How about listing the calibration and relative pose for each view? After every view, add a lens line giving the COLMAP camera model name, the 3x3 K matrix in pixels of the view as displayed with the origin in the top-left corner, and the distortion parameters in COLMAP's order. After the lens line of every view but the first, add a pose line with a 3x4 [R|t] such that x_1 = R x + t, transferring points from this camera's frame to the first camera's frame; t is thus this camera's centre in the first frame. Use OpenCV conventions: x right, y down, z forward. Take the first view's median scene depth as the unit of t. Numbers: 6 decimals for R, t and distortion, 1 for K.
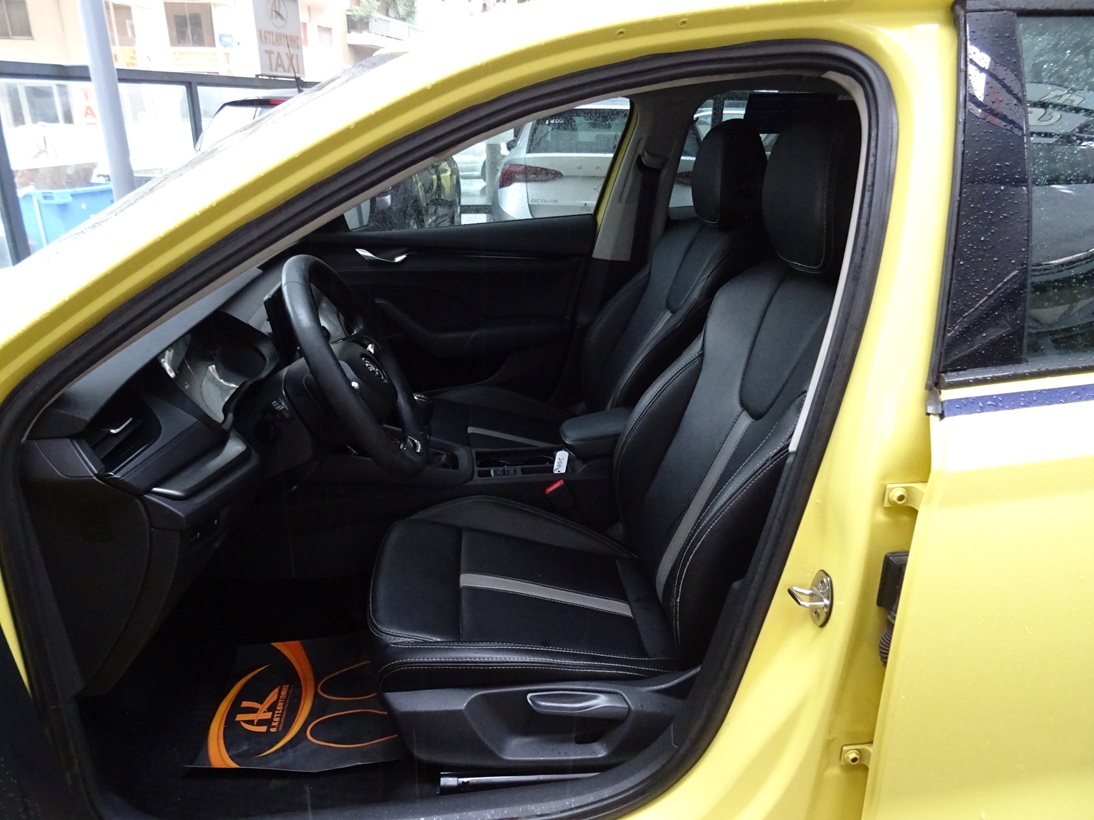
lens RADIAL K [[780.0, 0, 550.5], [0, 780.0, 410.0], [0, 0, 1]] dist [-0.000633, -0.002644]
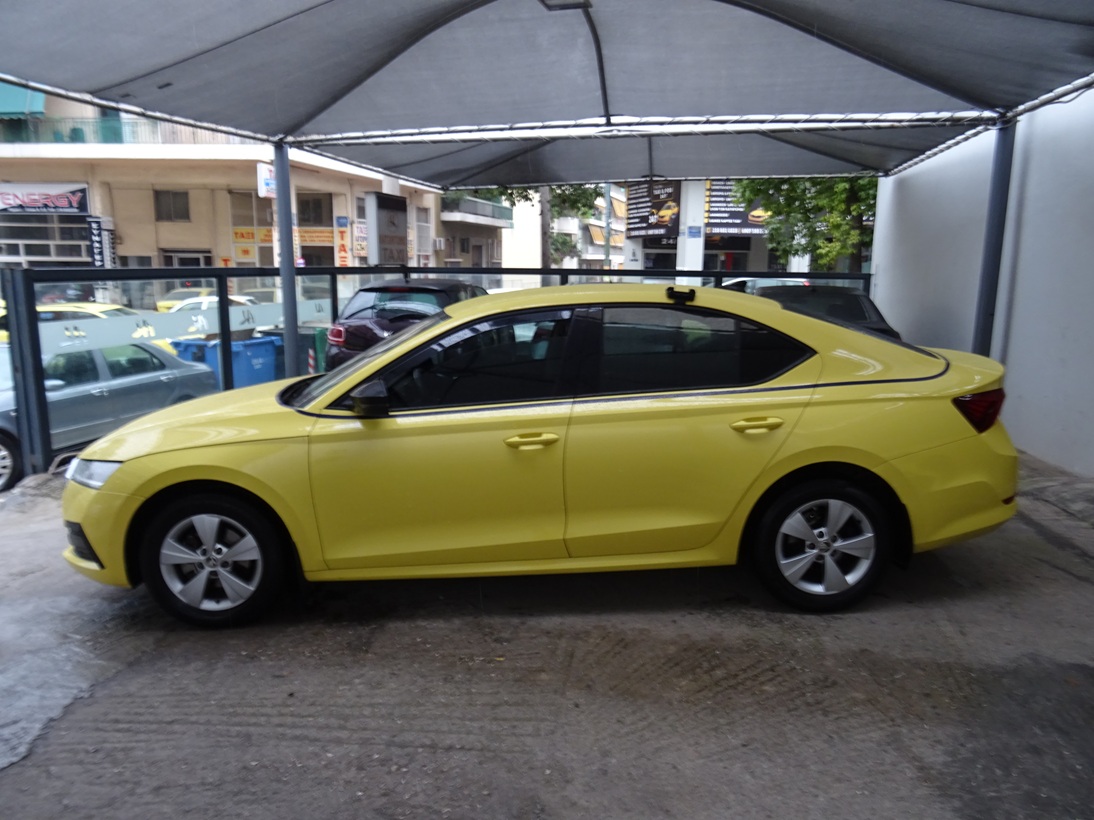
lens RADIAL K [[780.0, 0, 546.3], [0, 780.0, 411.2], [0, 0, 1]] dist [-0.000633, -0.002644]
pose [[0.994817, 0.014659, -0.100616, 0.076897], [-0.032882, 0.982761, -0.181930, 0.078197], [0.096214, 0.184296, 0.978150, -0.300662]]
